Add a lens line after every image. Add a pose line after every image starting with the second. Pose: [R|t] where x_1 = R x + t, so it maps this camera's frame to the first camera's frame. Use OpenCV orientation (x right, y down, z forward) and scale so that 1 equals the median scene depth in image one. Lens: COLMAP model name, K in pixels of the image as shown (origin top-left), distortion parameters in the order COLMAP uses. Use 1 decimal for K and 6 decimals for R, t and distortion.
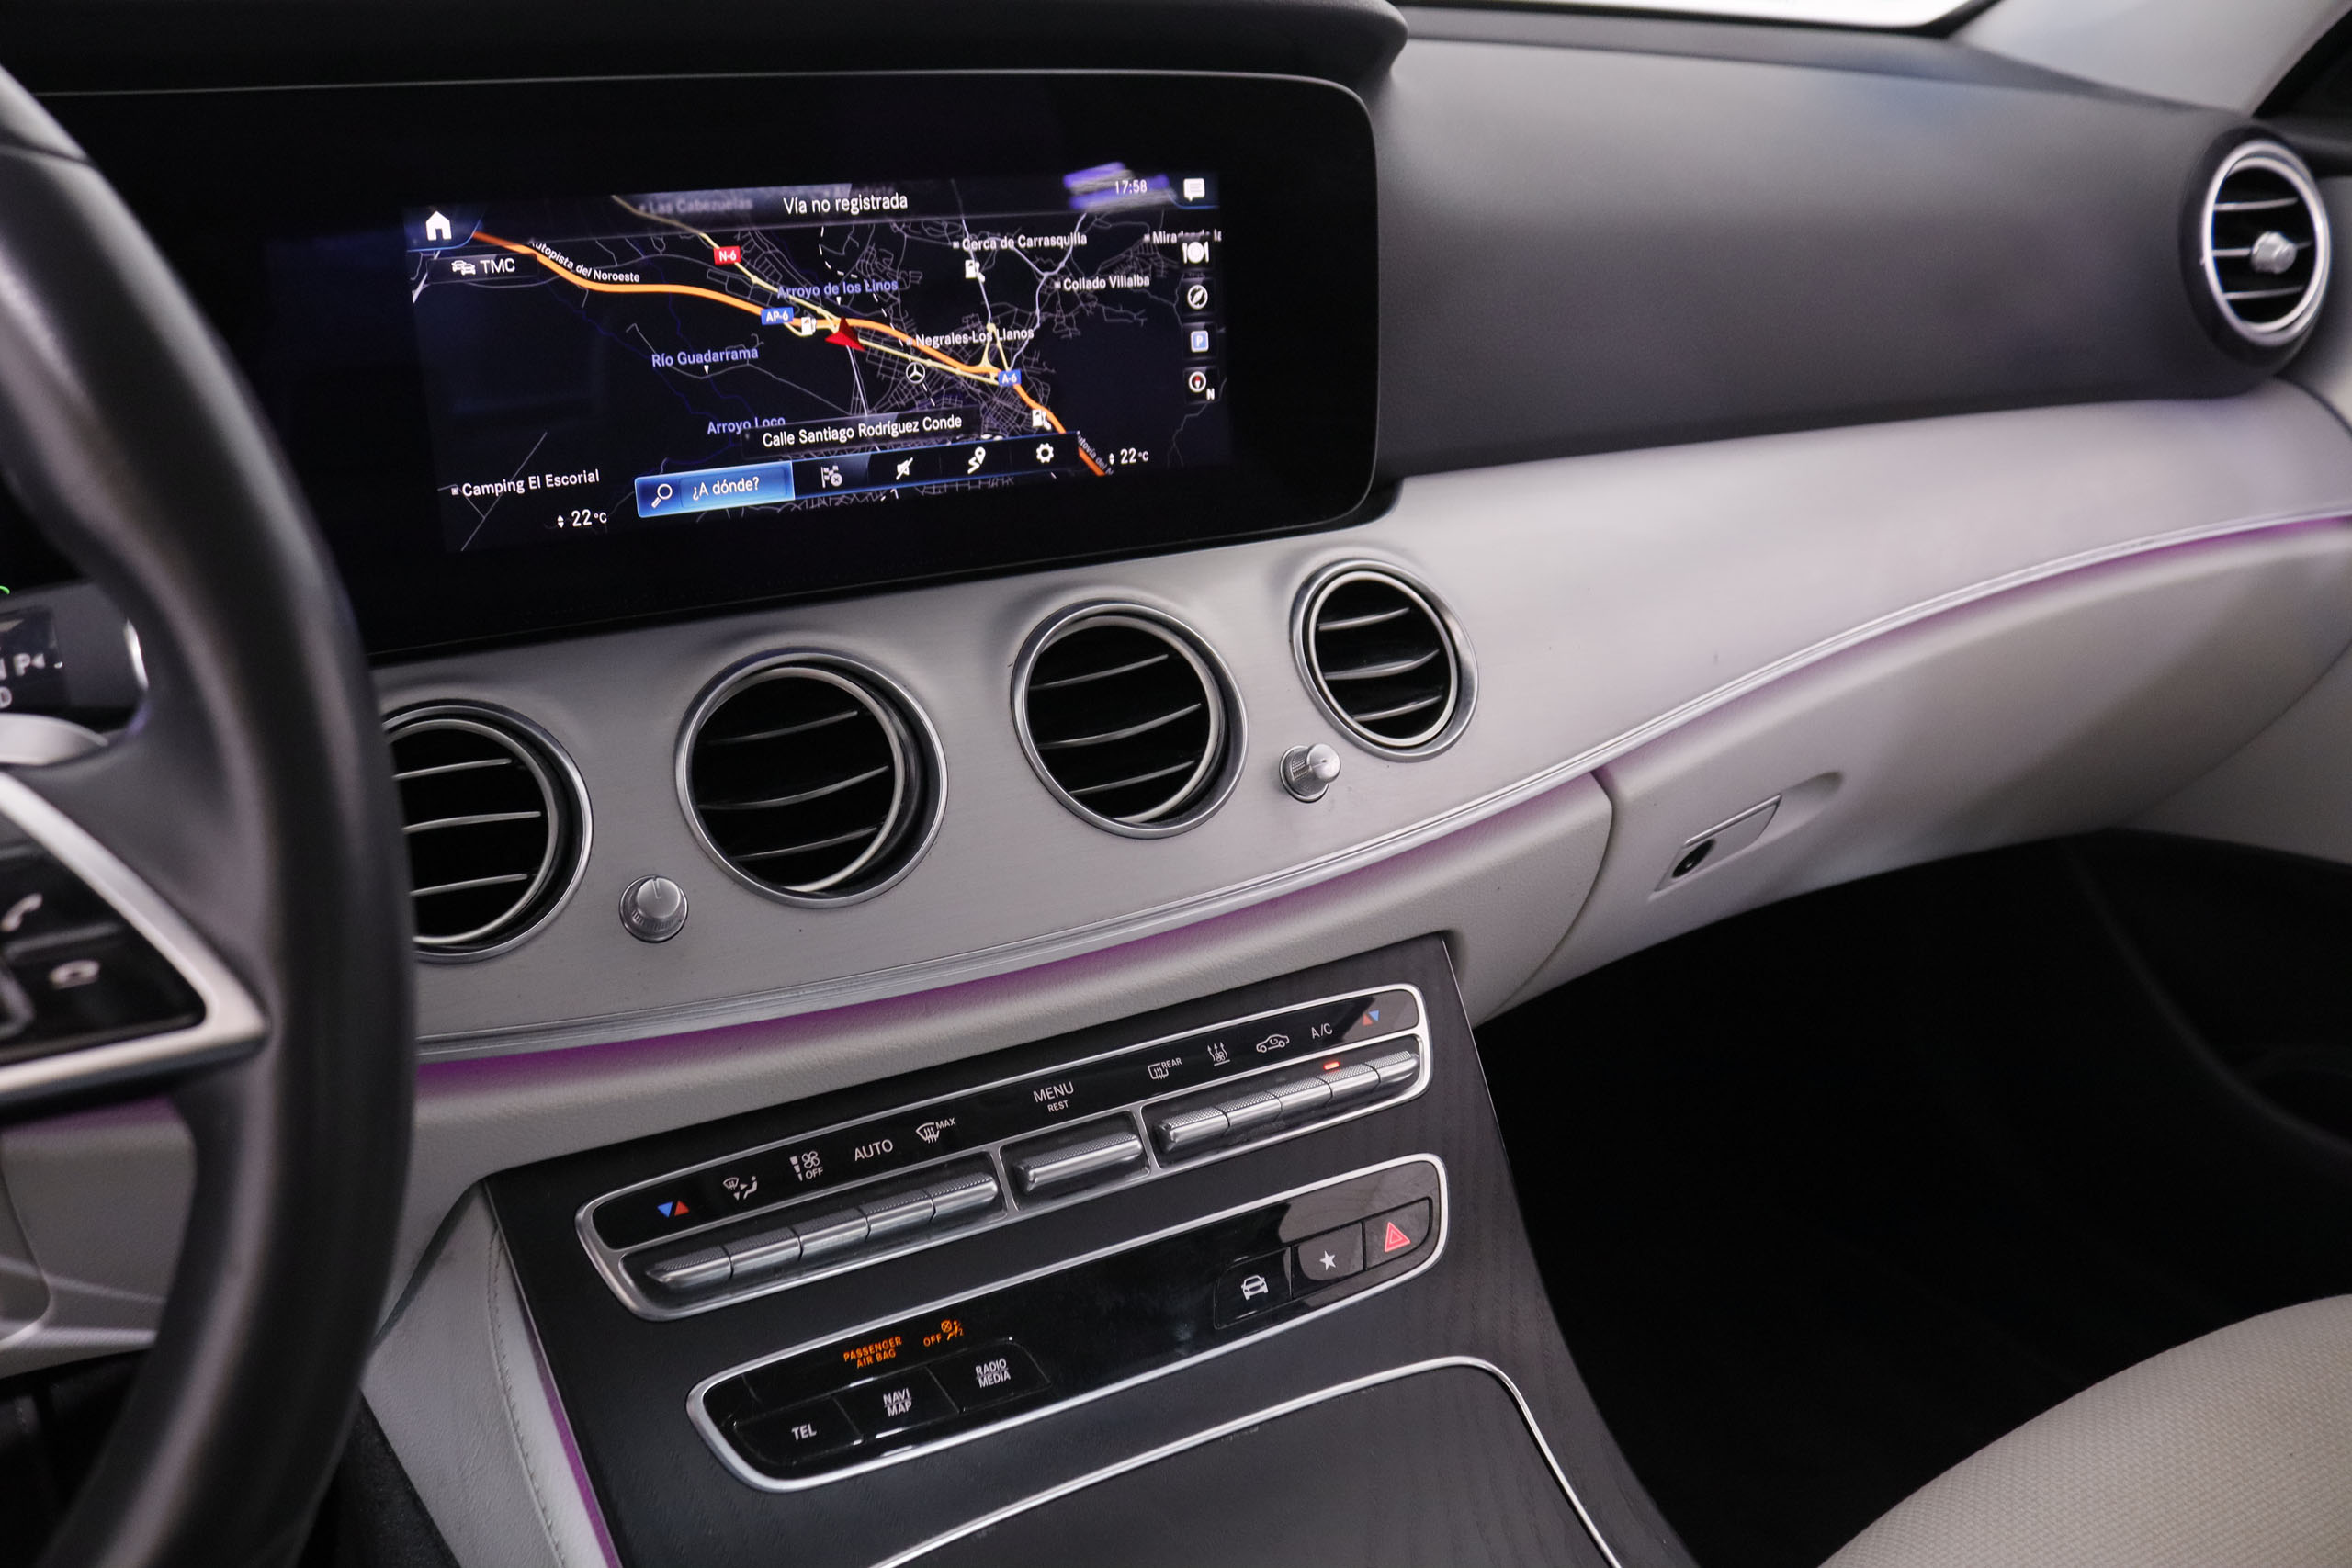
lens RADIAL K [[1904.1, 0, 1176.0], [0, 1904.1, 784.0], [0, 0, 1]] dist [-0.167939, 0.130475]
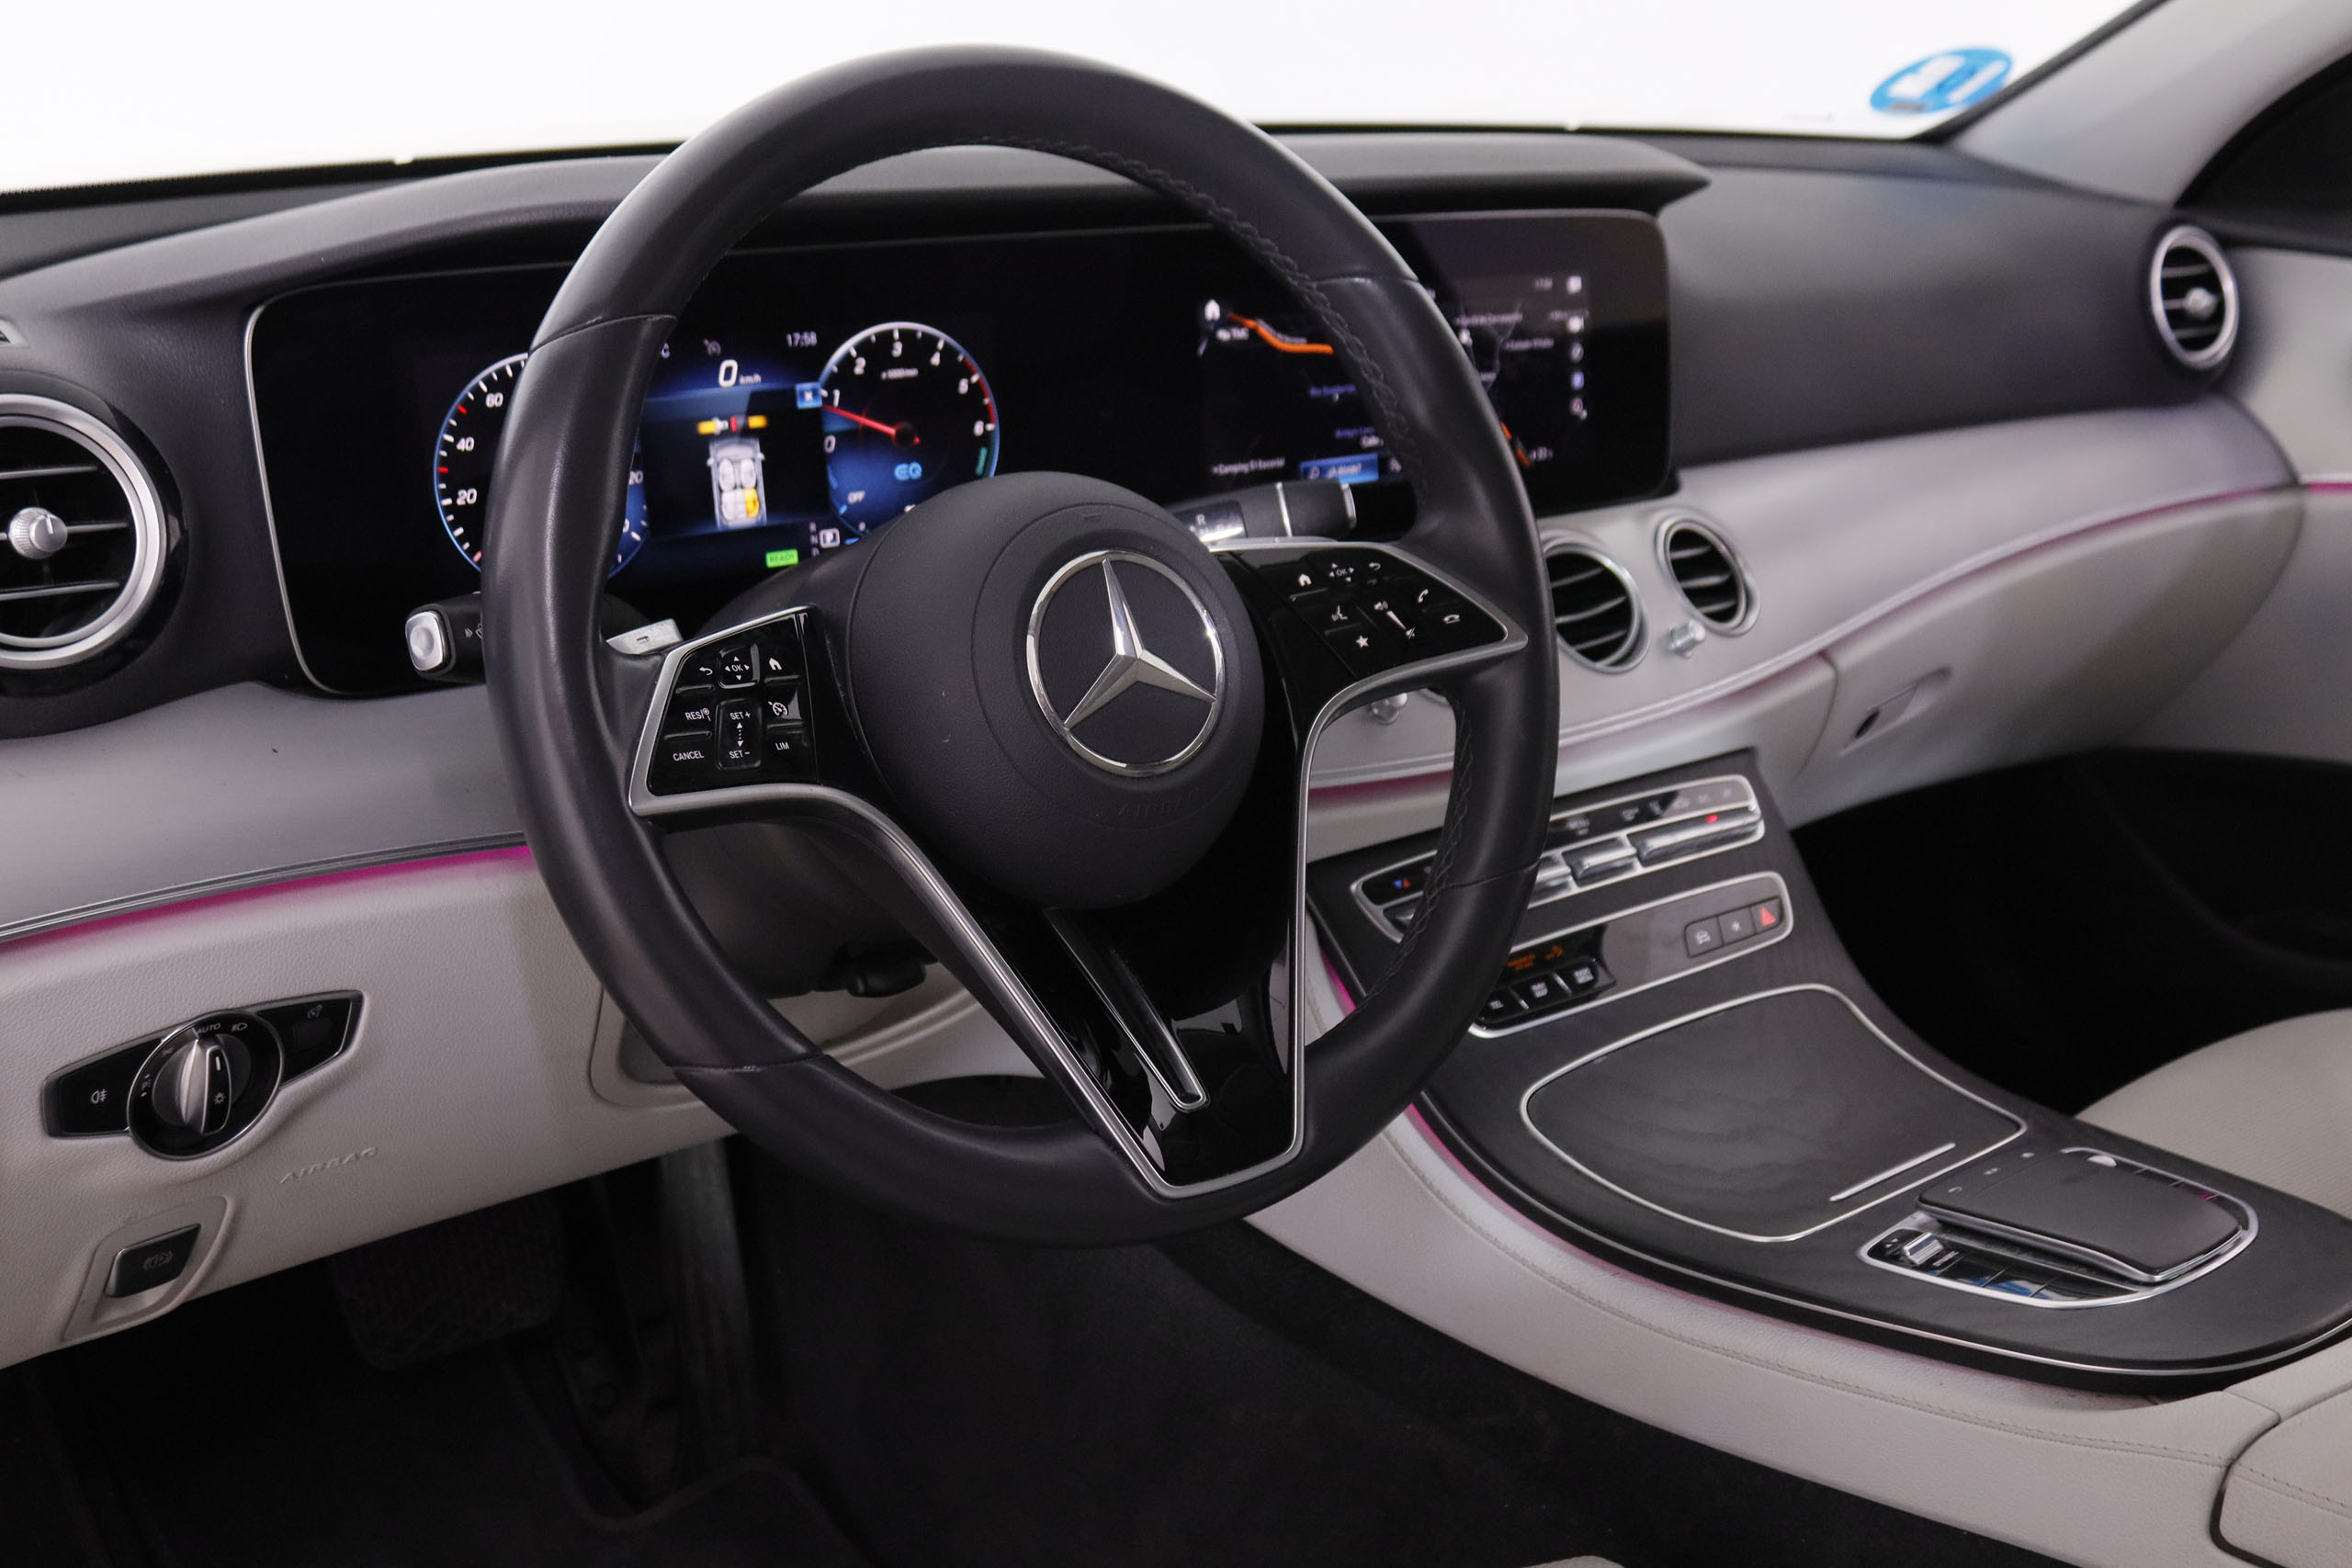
lens RADIAL K [[2490.8, 0, 1176.0], [0, 2490.8, 784.0], [0, 0, 1]] dist [-0.100600, 0.017615]
pose [[0.986827, -0.046372, 0.154992, -0.734883], [0.059659, 0.994829, -0.082201, 0.280671], [-0.150379, 0.090365, 0.984490, -1.070551]]
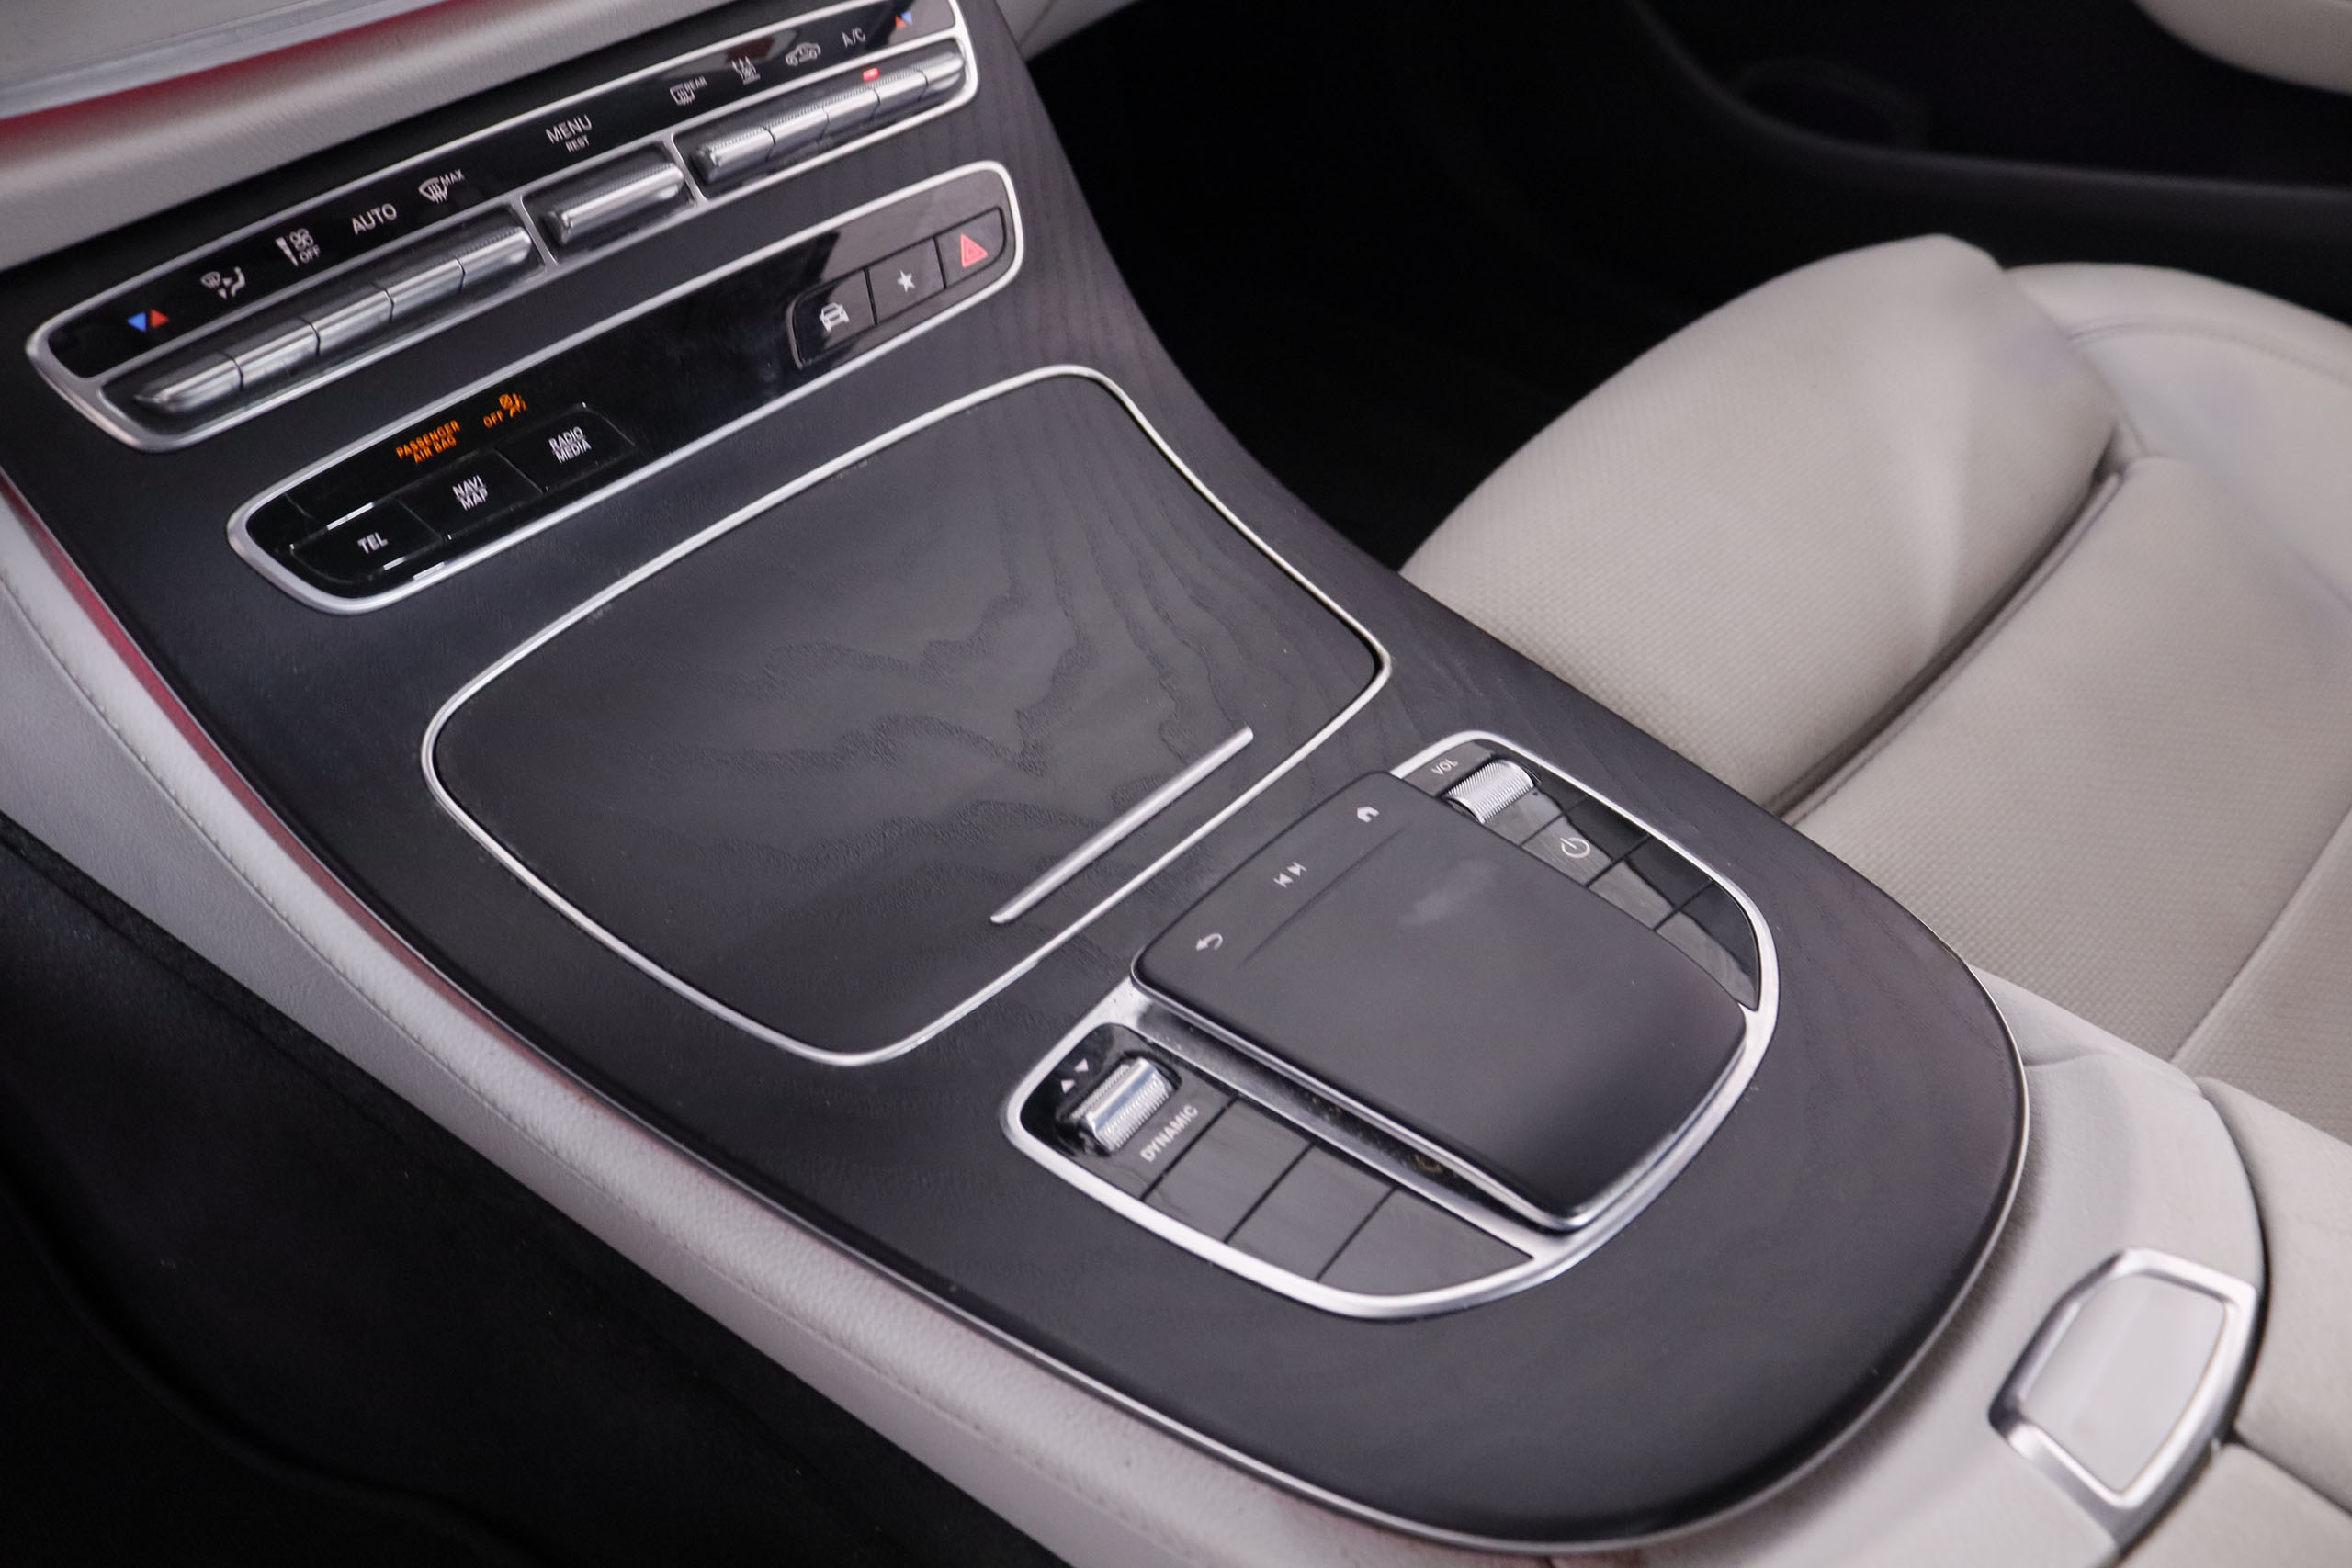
lens RADIAL K [[1904.1, 0, 1176.0], [0, 1904.1, 784.0], [0, 0, 1]] dist [-0.167939, 0.130475]
pose [[0.949634, -0.209429, 0.233100, -0.059264], [0.103367, 0.911585, 0.397905, 0.127209], [-0.295823, -0.353769, 0.887319, 0.062957]]
